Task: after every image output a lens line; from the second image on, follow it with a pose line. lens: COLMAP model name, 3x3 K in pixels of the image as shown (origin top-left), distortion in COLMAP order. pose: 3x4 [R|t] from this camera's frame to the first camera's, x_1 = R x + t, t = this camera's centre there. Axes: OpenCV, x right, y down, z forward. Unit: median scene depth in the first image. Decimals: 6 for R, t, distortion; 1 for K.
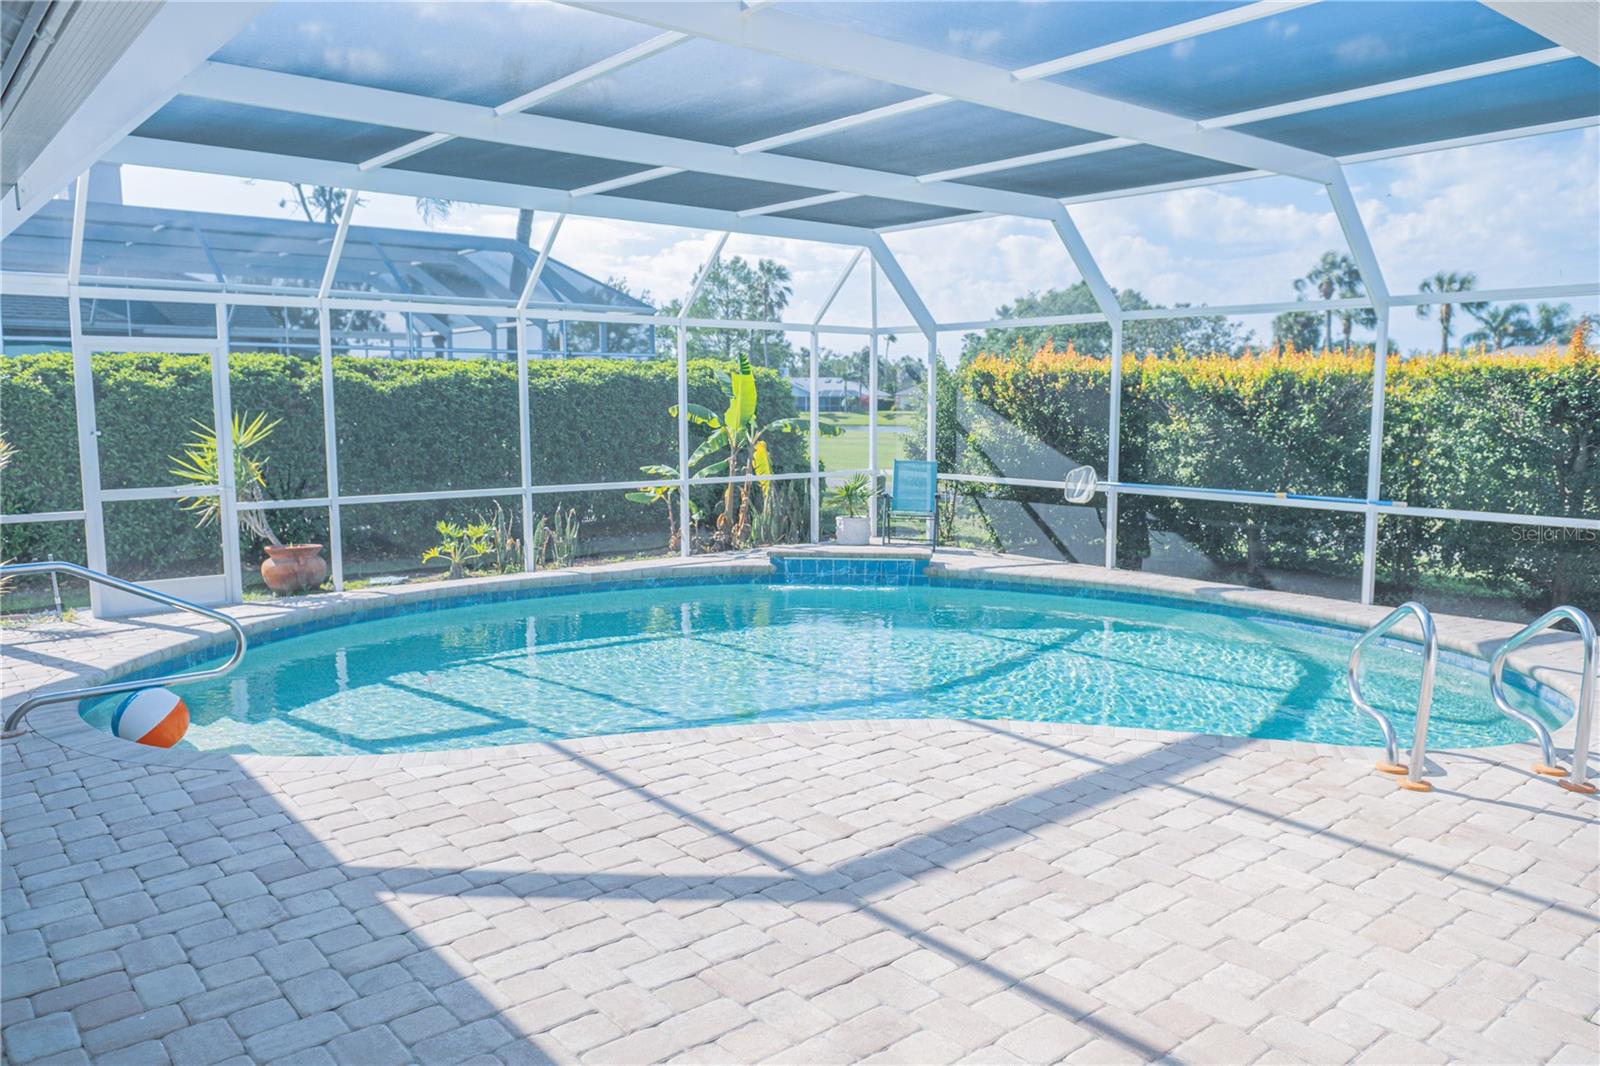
lens RADIAL K [[1148.2, 0, 787.9], [0, 1148.2, 537.9], [0, 0, 1]] dist [0.002386, -0.007987]
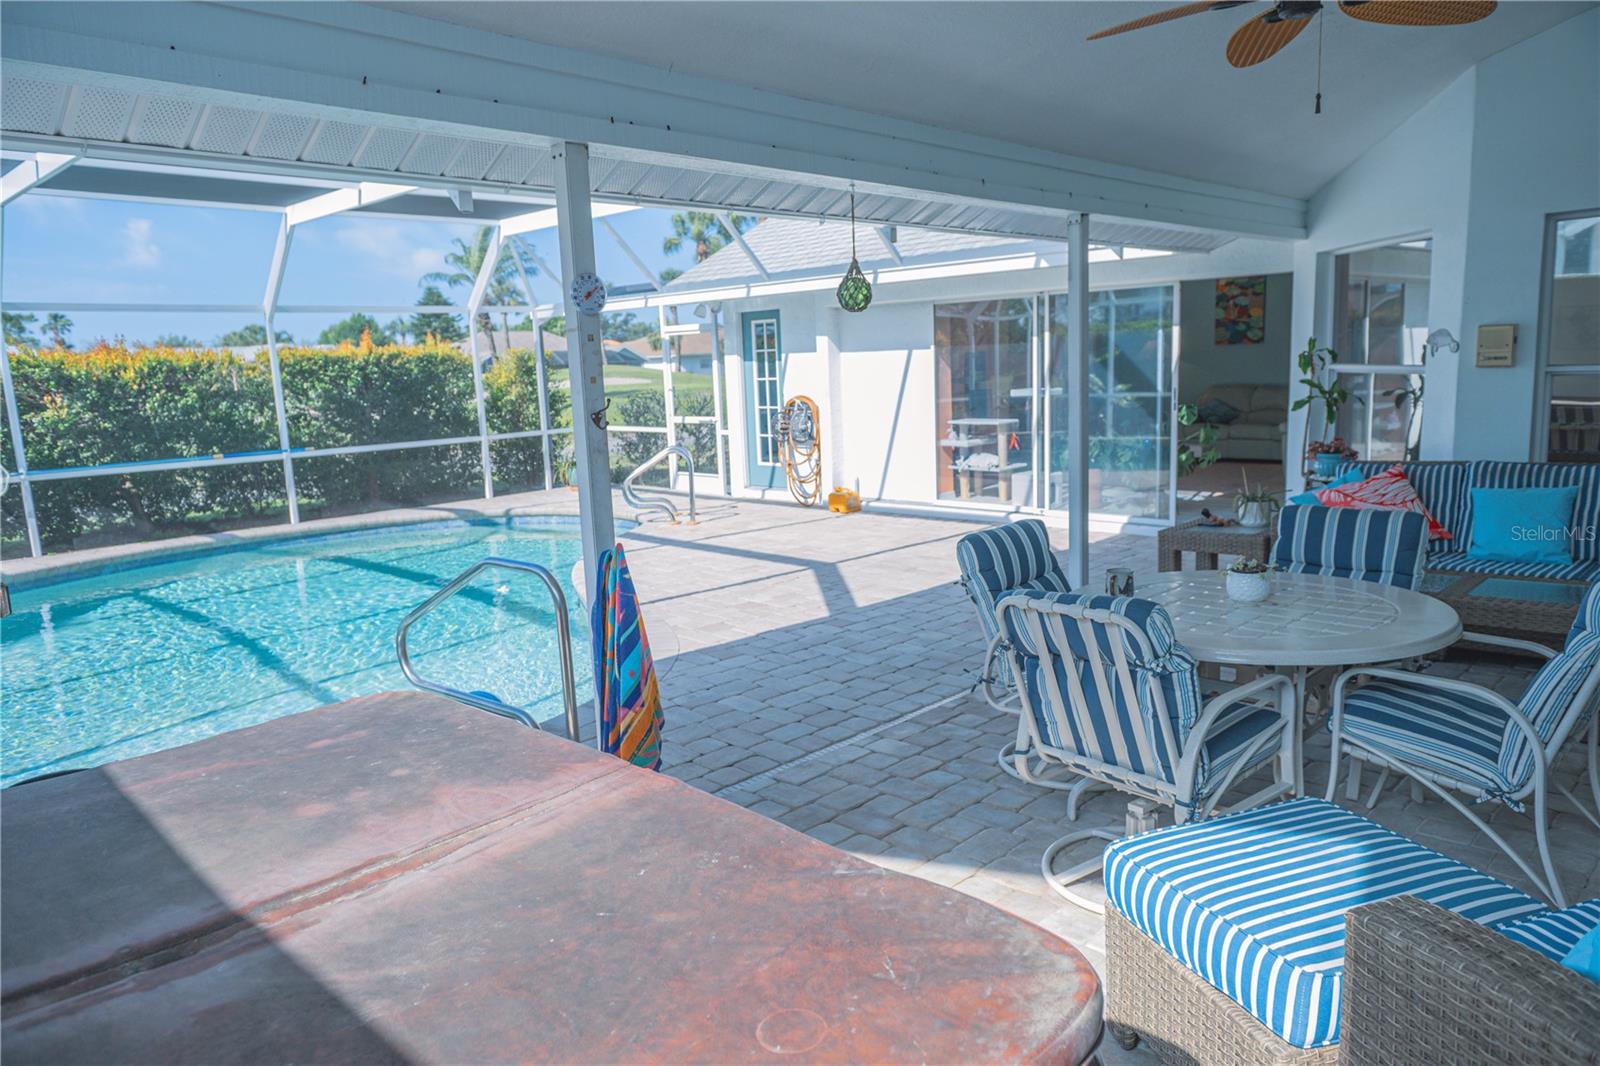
lens RADIAL K [[1077.1, 0, 806.1], [0, 1077.1, 535.4], [0, 0, 1]] dist [0.000252, -0.002629]
pose [[-0.118009, -0.158762, 0.980239, -0.733516], [0.160458, 0.971115, 0.176602, -0.051427], [-0.979963, 0.178128, -0.089126, 0.422989]]
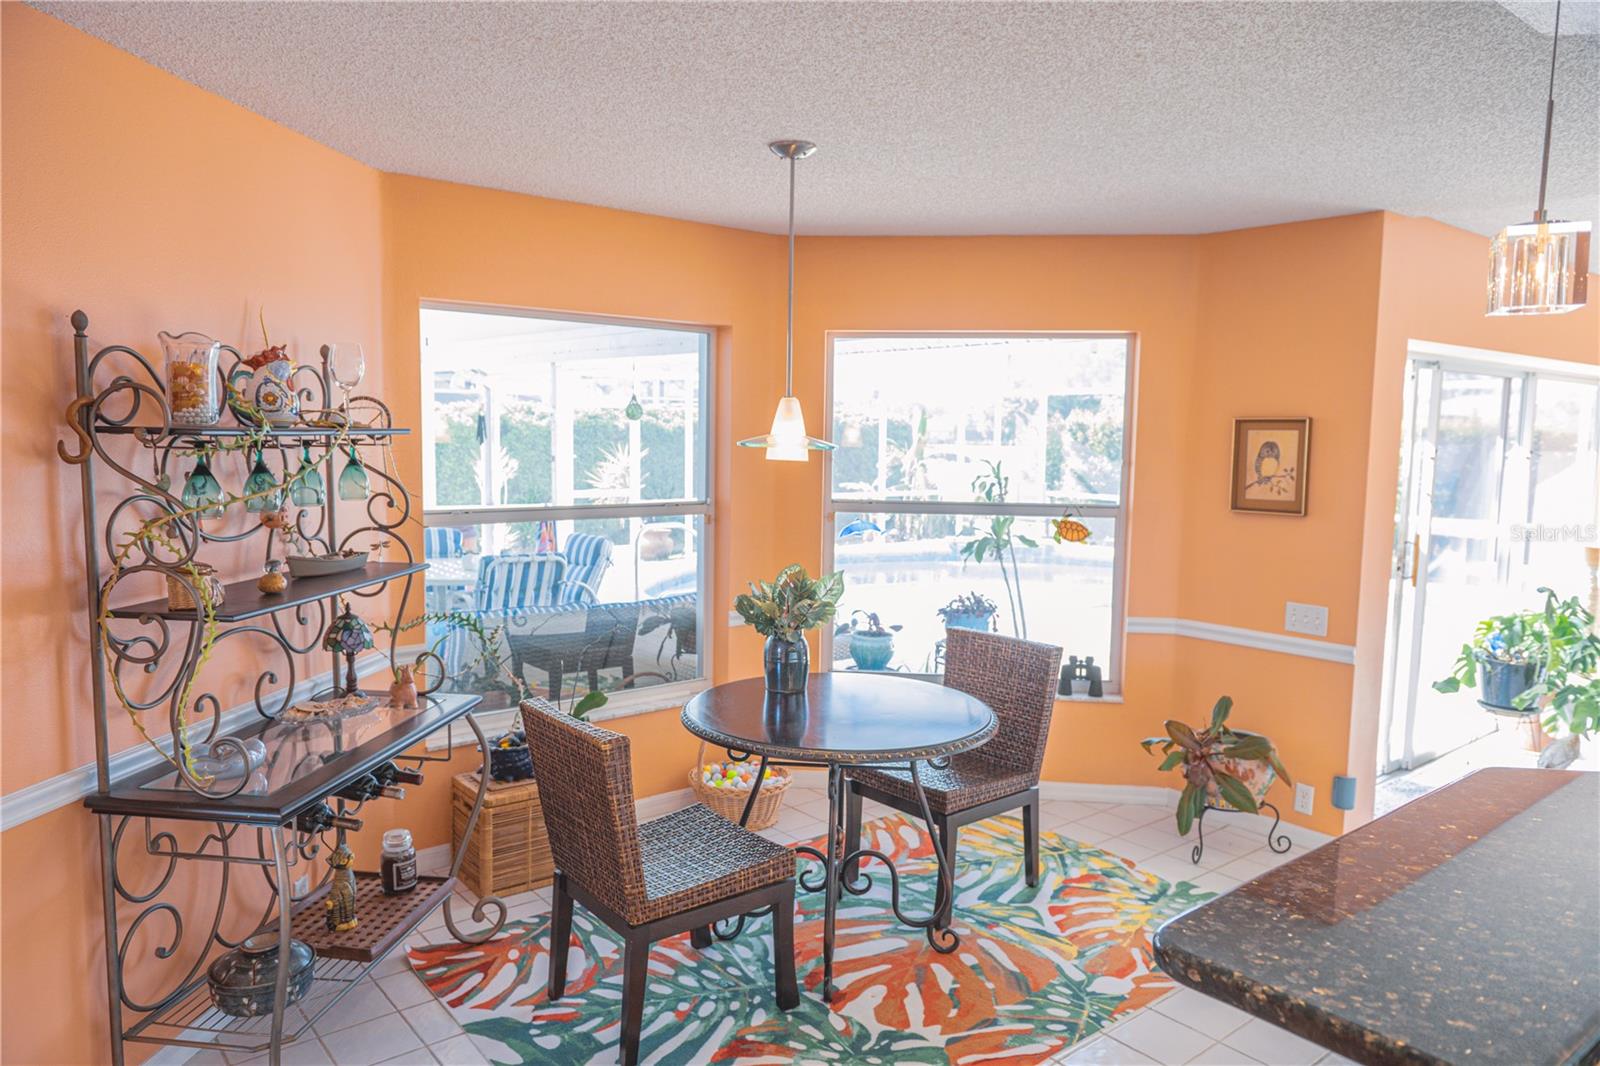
lens RADIAL K [[1077.1, 0, 806.1], [0, 1077.1, 535.4], [0, 0, 1]] dist [0.000252, -0.002629]
pose [[0.999881, 0.013564, 0.007348, -0.212255], [-0.013383, 0.999620, -0.024101, 0.042397], [-0.007672, 0.024000, 0.999683, -0.416732]]
